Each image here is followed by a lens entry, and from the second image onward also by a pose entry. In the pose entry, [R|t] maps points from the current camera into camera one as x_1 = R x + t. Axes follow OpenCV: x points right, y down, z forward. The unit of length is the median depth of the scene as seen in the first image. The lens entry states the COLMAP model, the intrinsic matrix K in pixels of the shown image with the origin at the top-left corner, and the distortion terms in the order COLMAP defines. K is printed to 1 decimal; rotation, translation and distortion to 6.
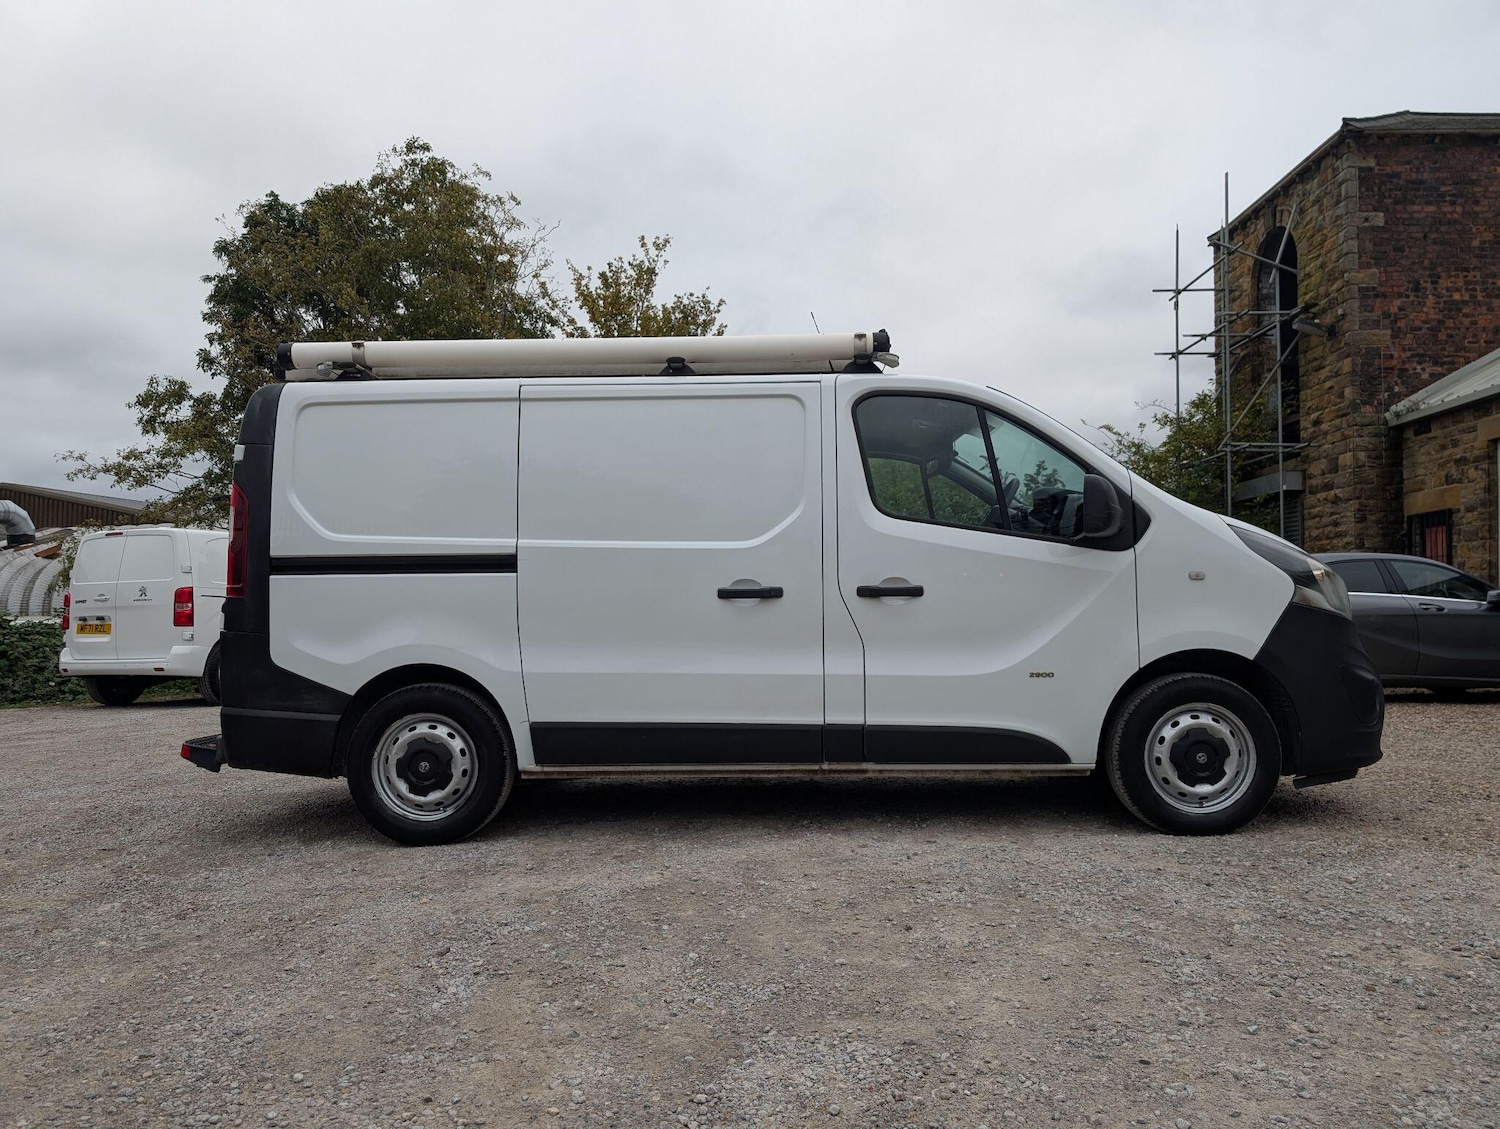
lens RADIAL K [[1076.0, 0, 773.3], [0, 1076.0, 559.0], [0, 0, 1]] dist [0.038347, -0.022585]
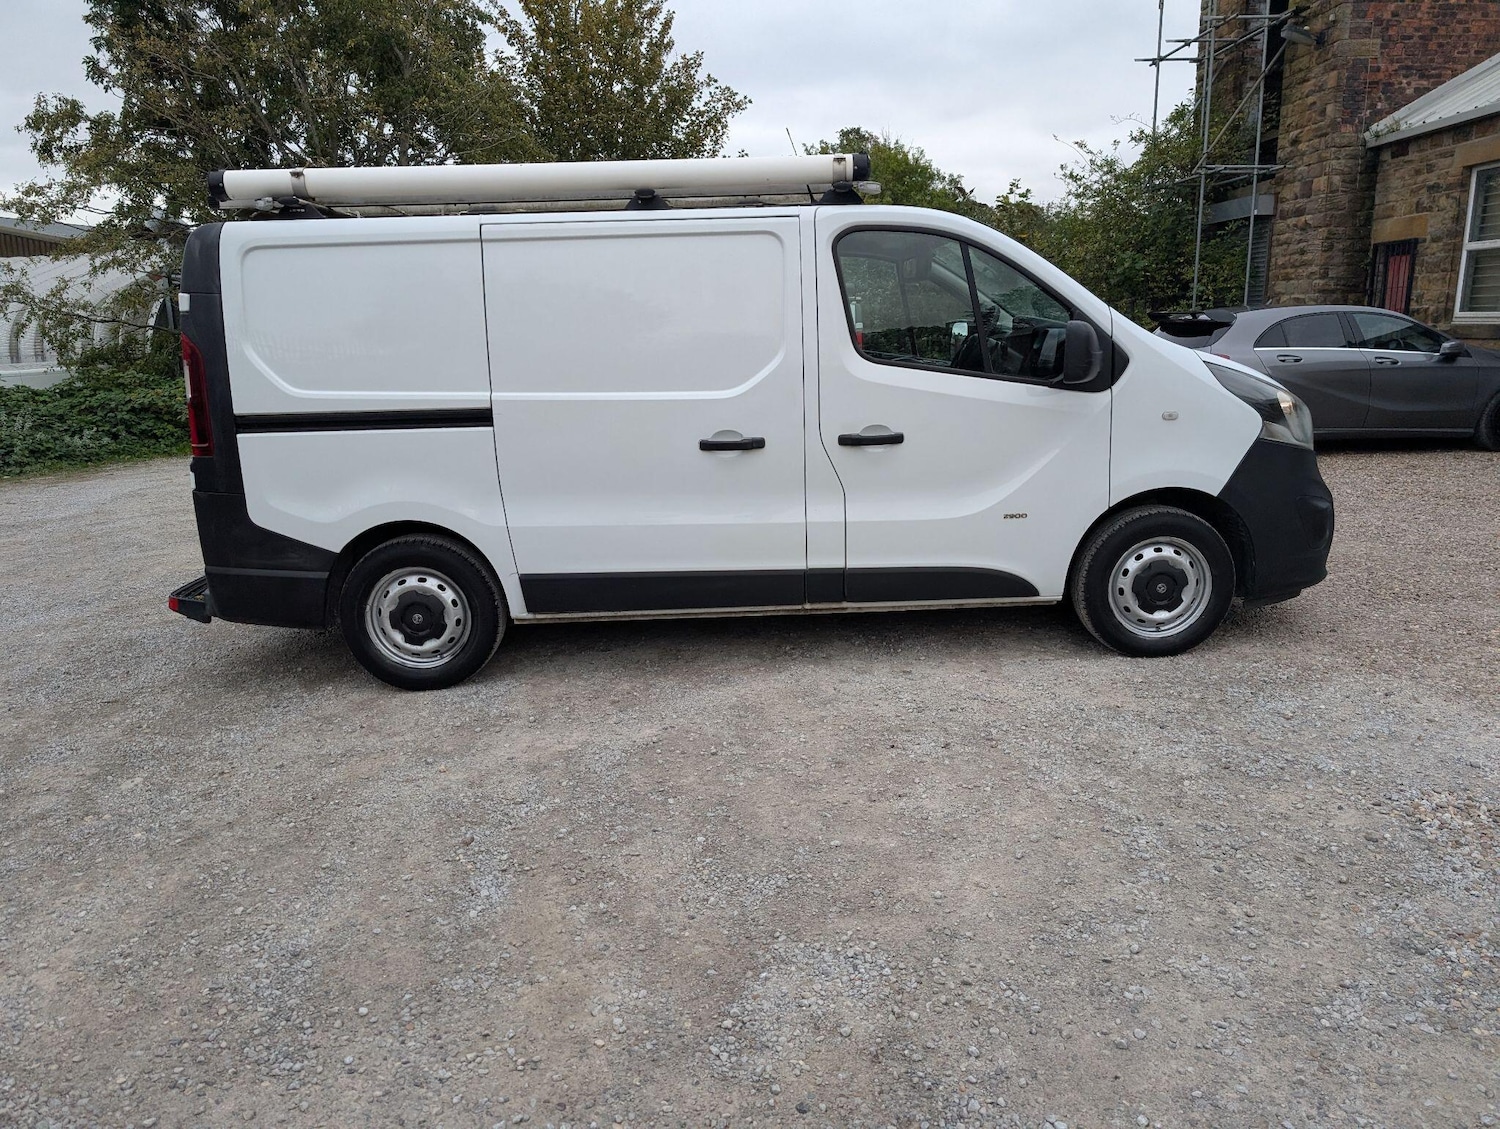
lens RADIAL K [[1073.5, 0, 795.6], [0, 1073.5, 563.6], [0, 0, 1]] dist [0.042275, -0.020623]
pose [[0.998384, -0.024033, 0.051491, -0.016741], [0.010979, 0.970667, 0.240175, -0.100288], [-0.055753, -0.239222, 0.969363, 0.001452]]
